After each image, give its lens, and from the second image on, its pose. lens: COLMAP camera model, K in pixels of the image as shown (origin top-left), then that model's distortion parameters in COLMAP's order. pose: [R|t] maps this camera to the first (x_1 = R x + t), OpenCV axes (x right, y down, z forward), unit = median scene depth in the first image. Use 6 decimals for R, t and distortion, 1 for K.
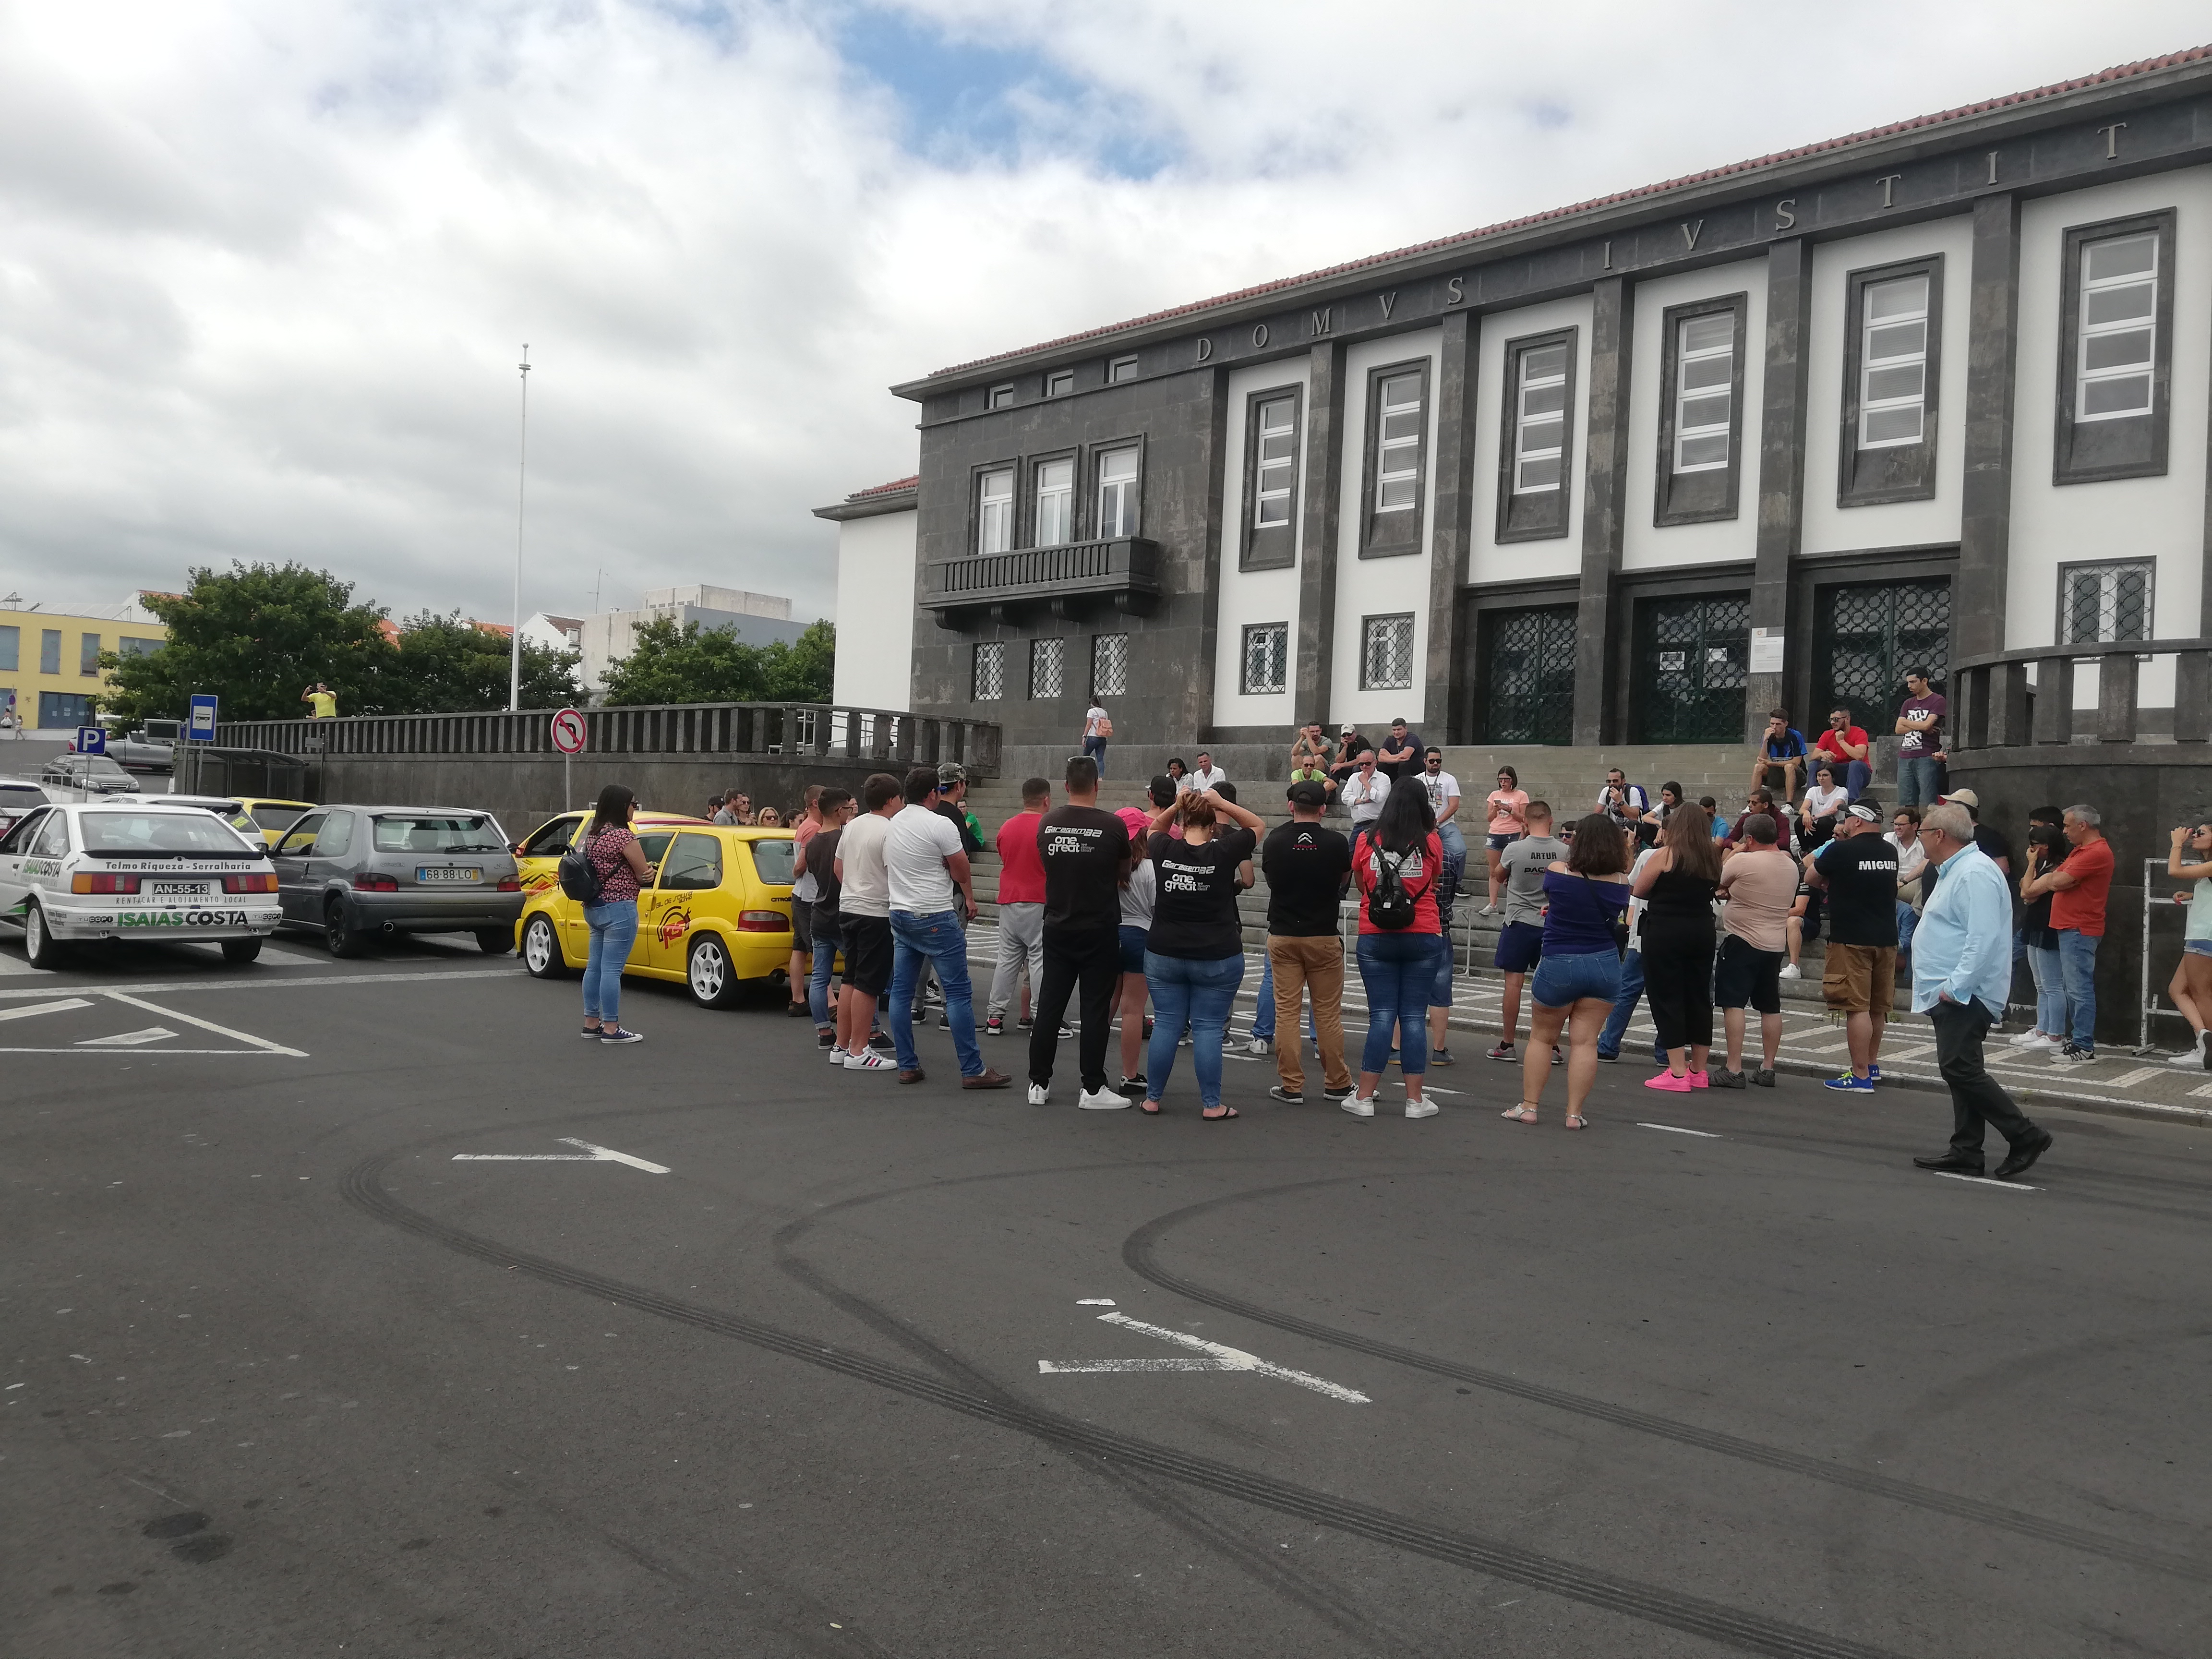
lens RADIAL K [[1651.1, 0, 1103.8], [0, 1651.1, 826.6], [0, 0, 1]] dist [0.093407, -0.150436]
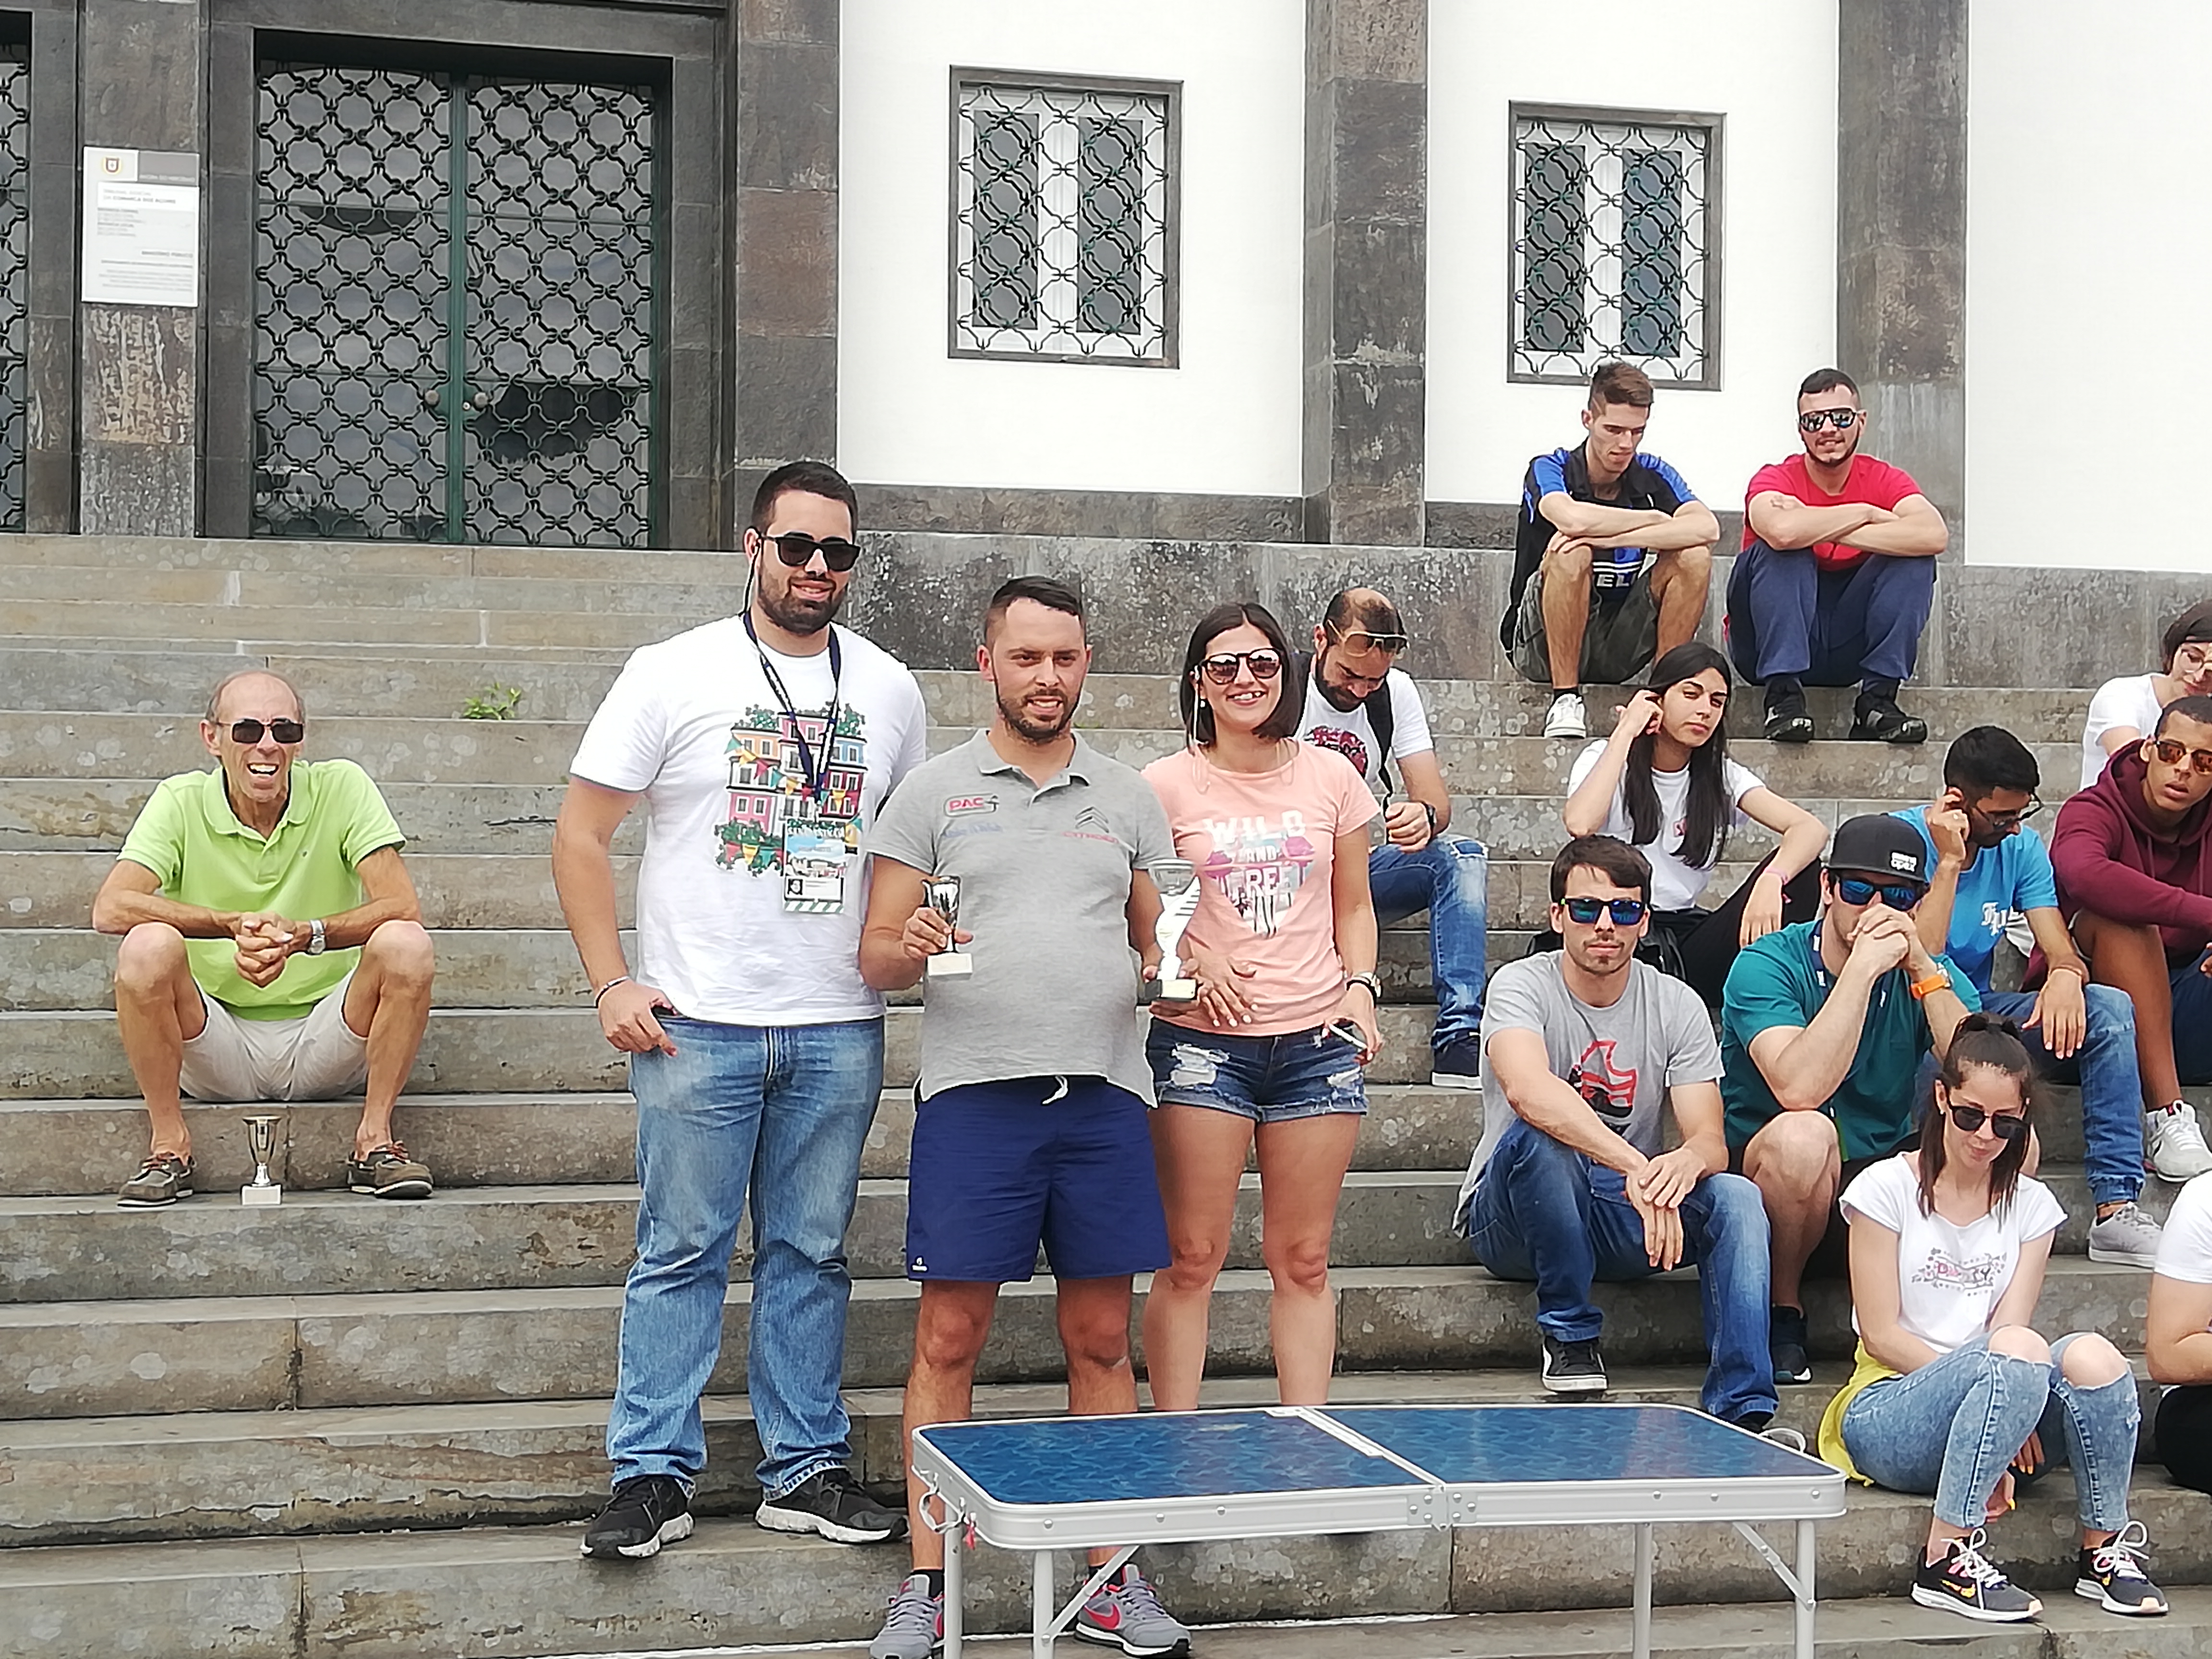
lens RADIAL K [[3593.8, 0, 1109.5], [0, 3593.8, 796.9], [0, 0, 1]] dist [0.130162, -0.287826]
pose [[0.516698, -0.012382, 0.856078, -0.051914], [0.018642, 0.999821, 0.003209, -0.003874], [-0.855964, 0.014301, 0.516837, 0.440998]]
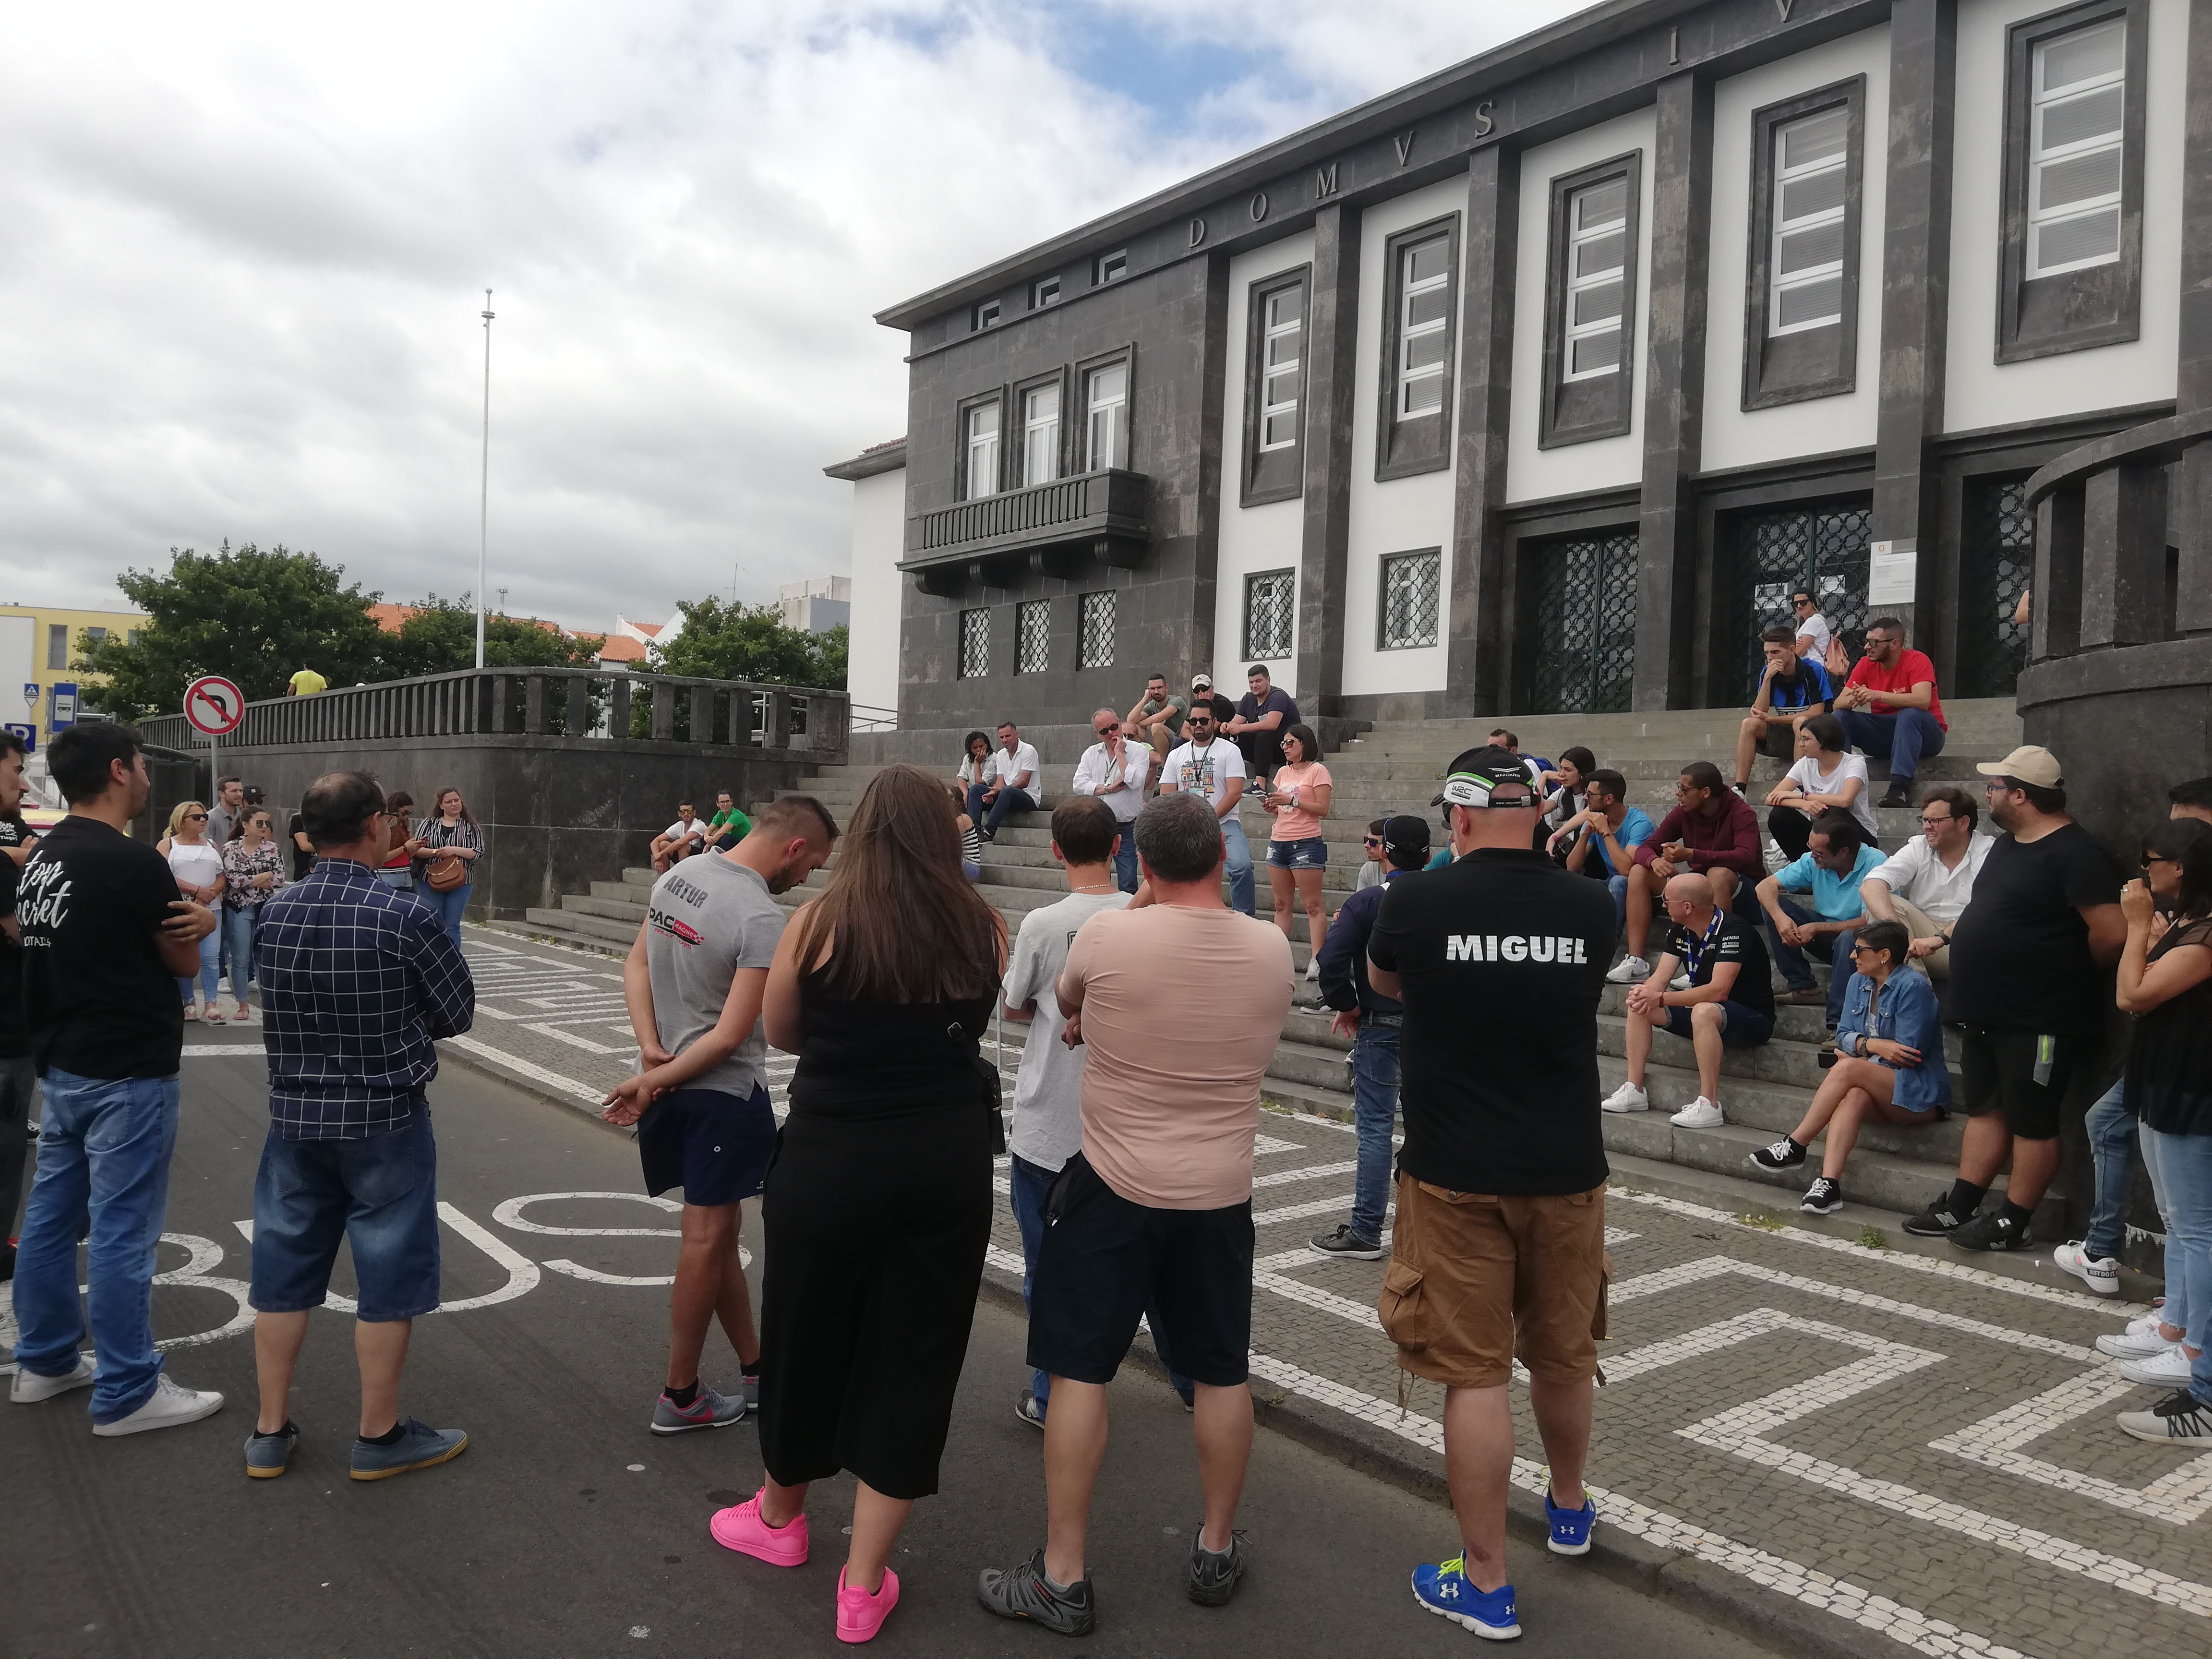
lens RADIAL K [[1651.1, 0, 1103.8], [0, 1651.1, 826.6], [0, 0, 1]] dist [0.093407, -0.150436]
pose [[0.990556, -0.004472, -0.137038, 0.137150], [0.004584, 0.999989, 0.000504, -0.000307], [0.137034, -0.001128, 0.990566, 0.214335]]
